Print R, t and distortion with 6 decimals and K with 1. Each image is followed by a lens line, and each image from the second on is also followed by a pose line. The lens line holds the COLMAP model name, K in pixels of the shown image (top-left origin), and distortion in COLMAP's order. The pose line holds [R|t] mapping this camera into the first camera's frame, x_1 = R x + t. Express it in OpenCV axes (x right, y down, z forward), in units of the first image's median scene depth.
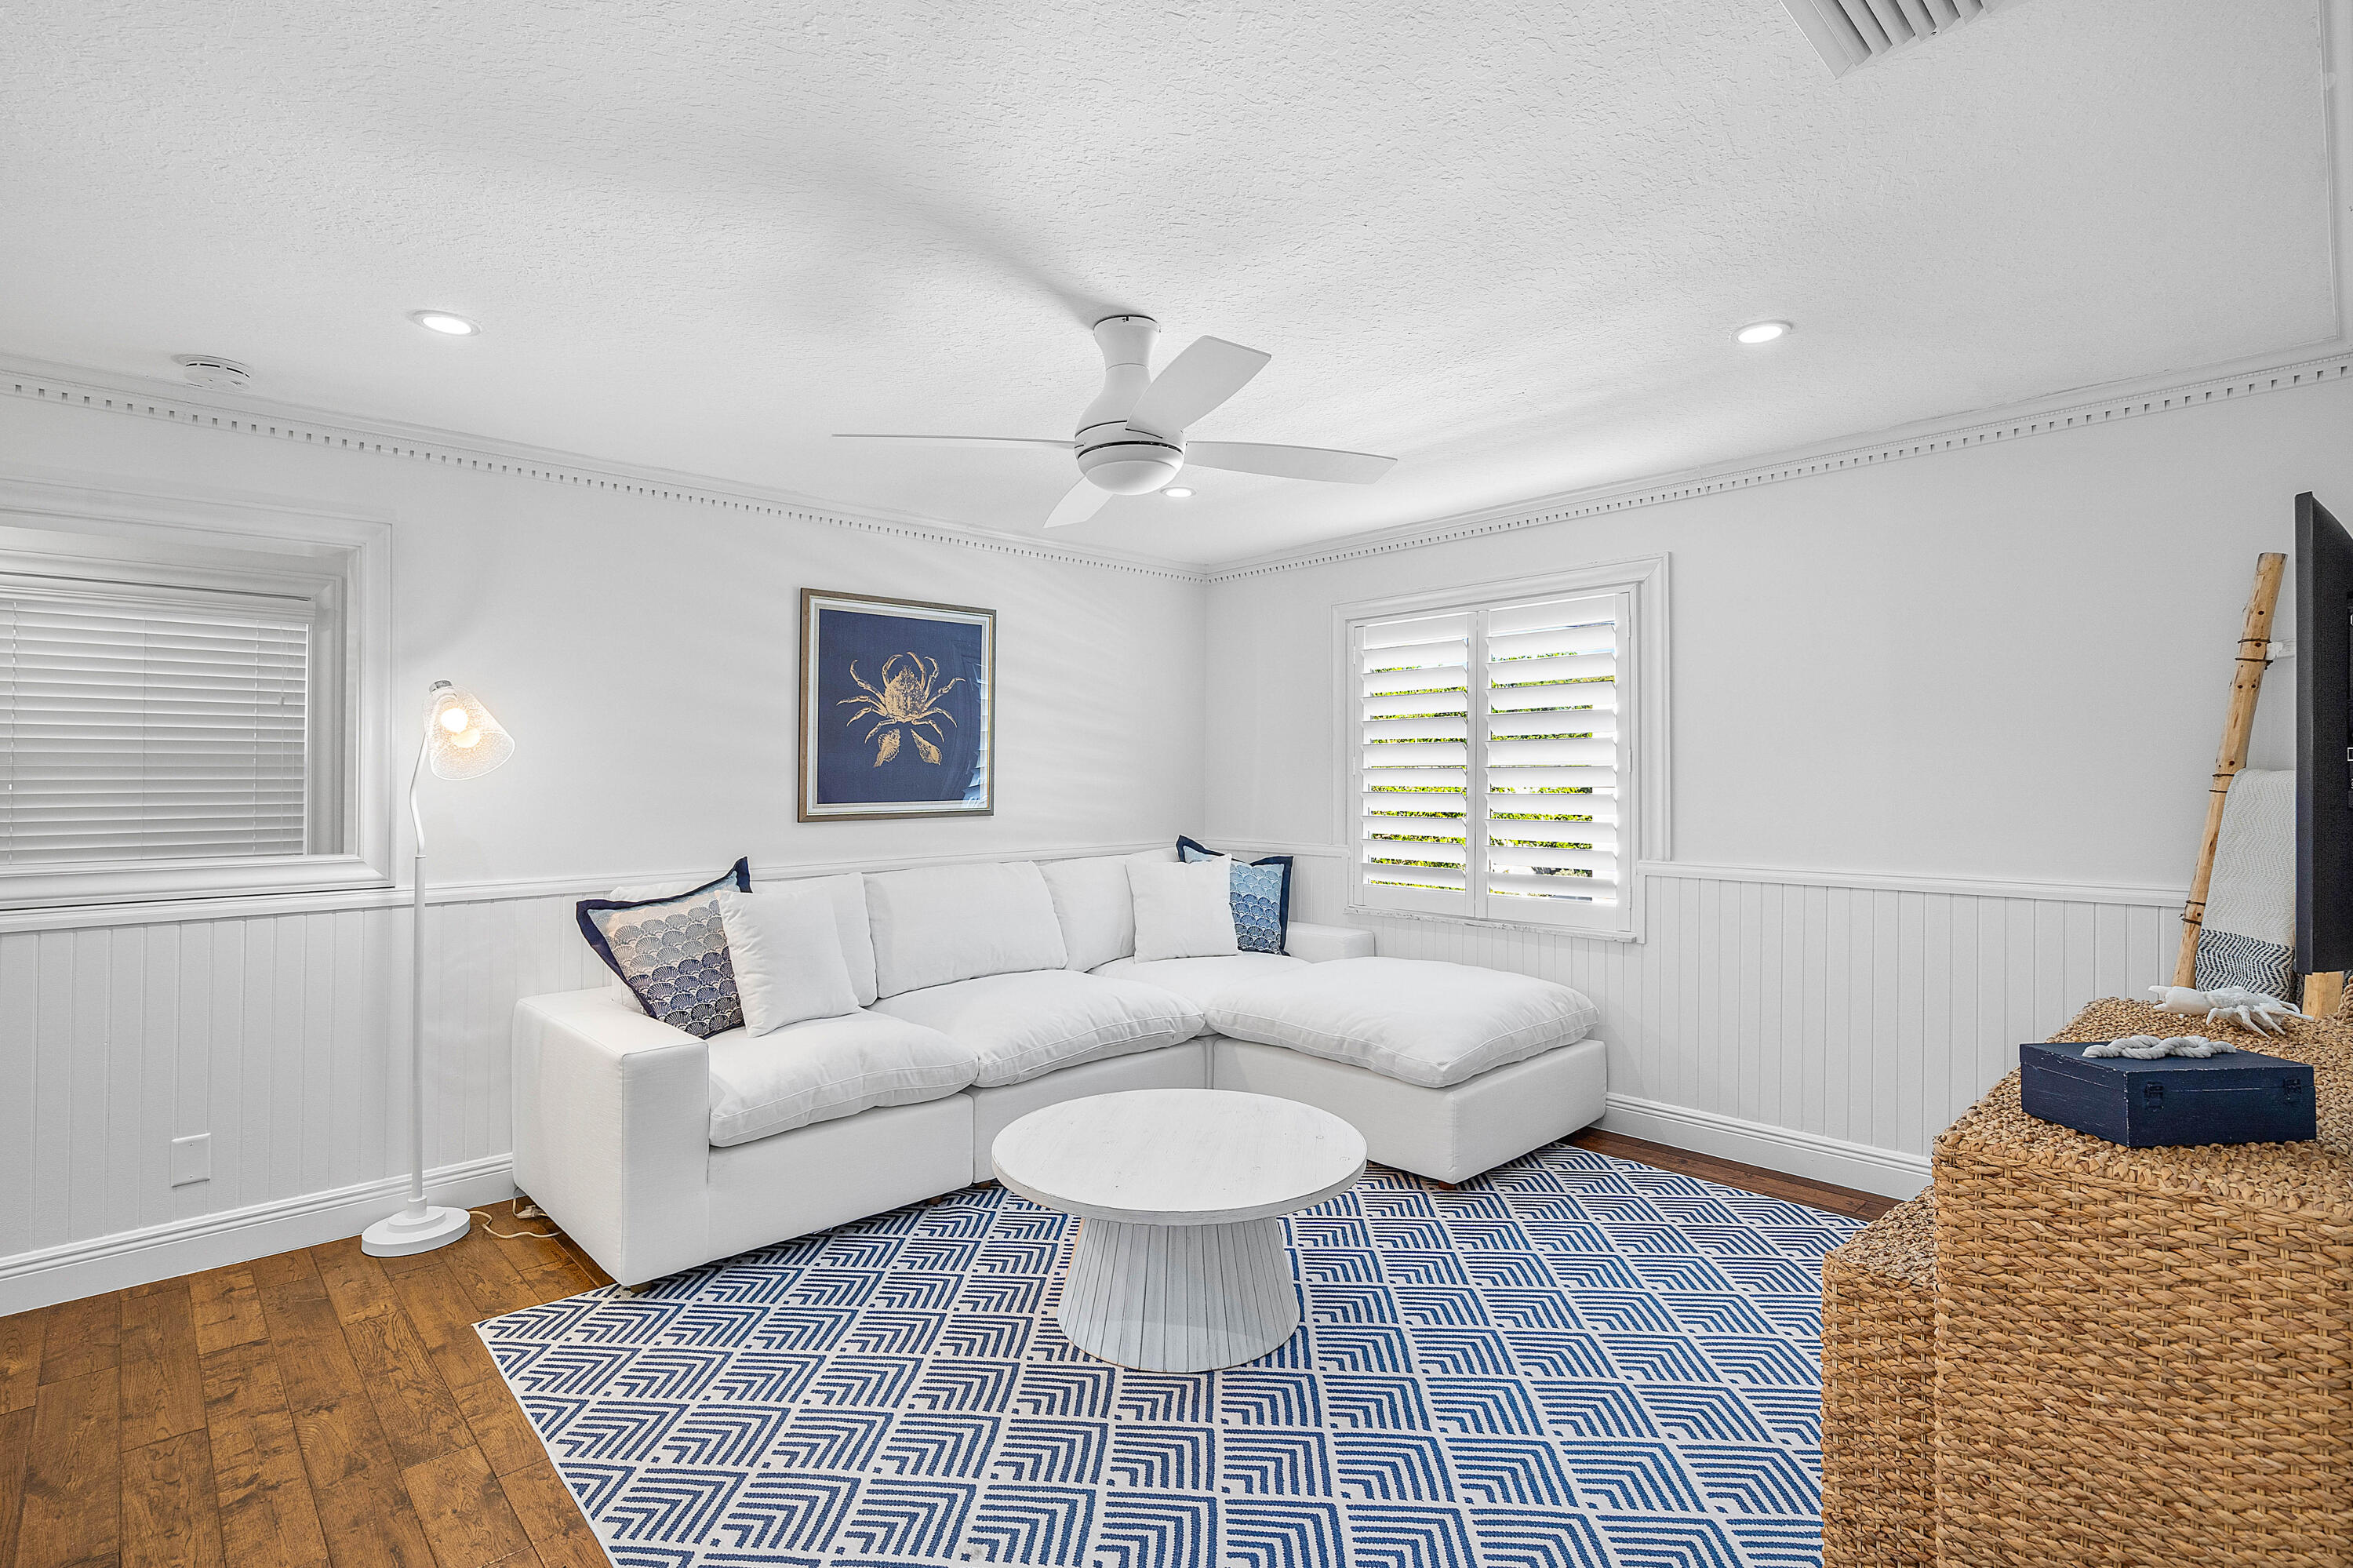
lens RADIAL K [[1097.6, 0, 1150.1], [0, 1097.6, 769.6], [0, 0, 1]] dist [-0.003182, 0.000169]
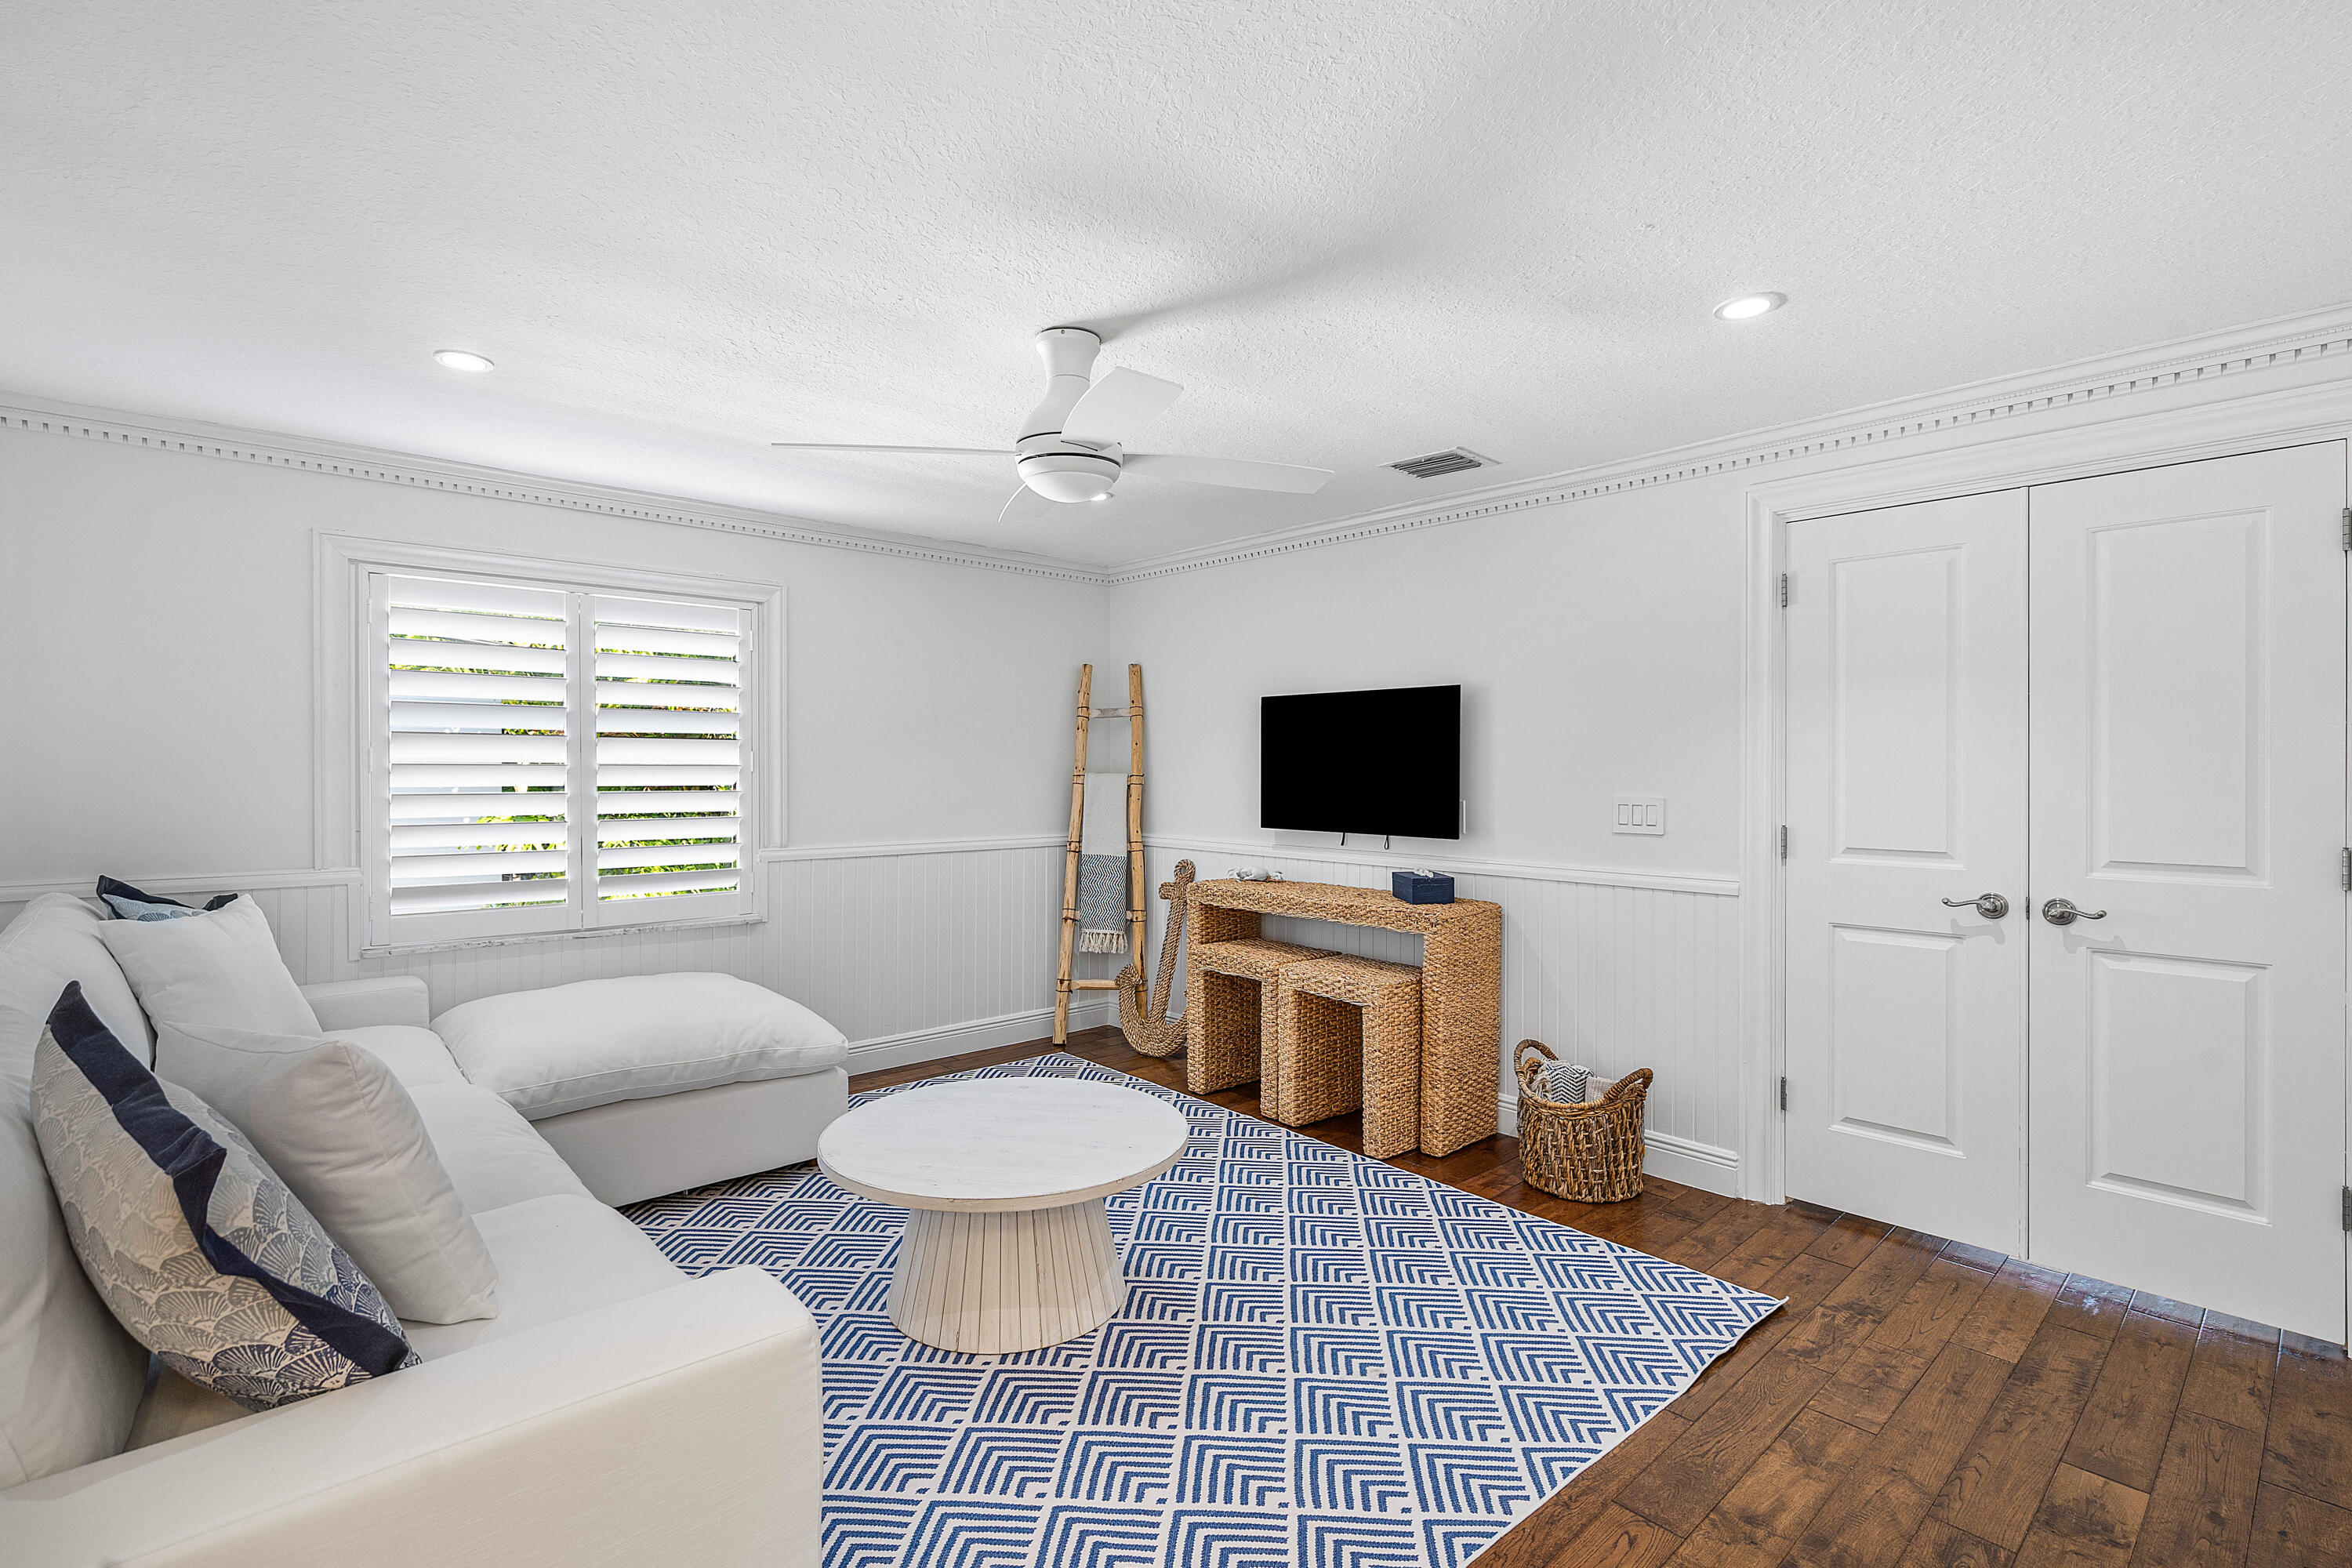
lens RADIAL K [[1097.1, 0, 1149.6], [0, 1097.1, 769.6], [0, 0, 1]] dist [-0.003182, 0.000169]
pose [[0.027995, 0.004548, 0.999598, -0.664004], [-0.009958, 0.999941, -0.004270, 0.001315], [-0.999558, -0.009835, 0.028039, 0.555671]]
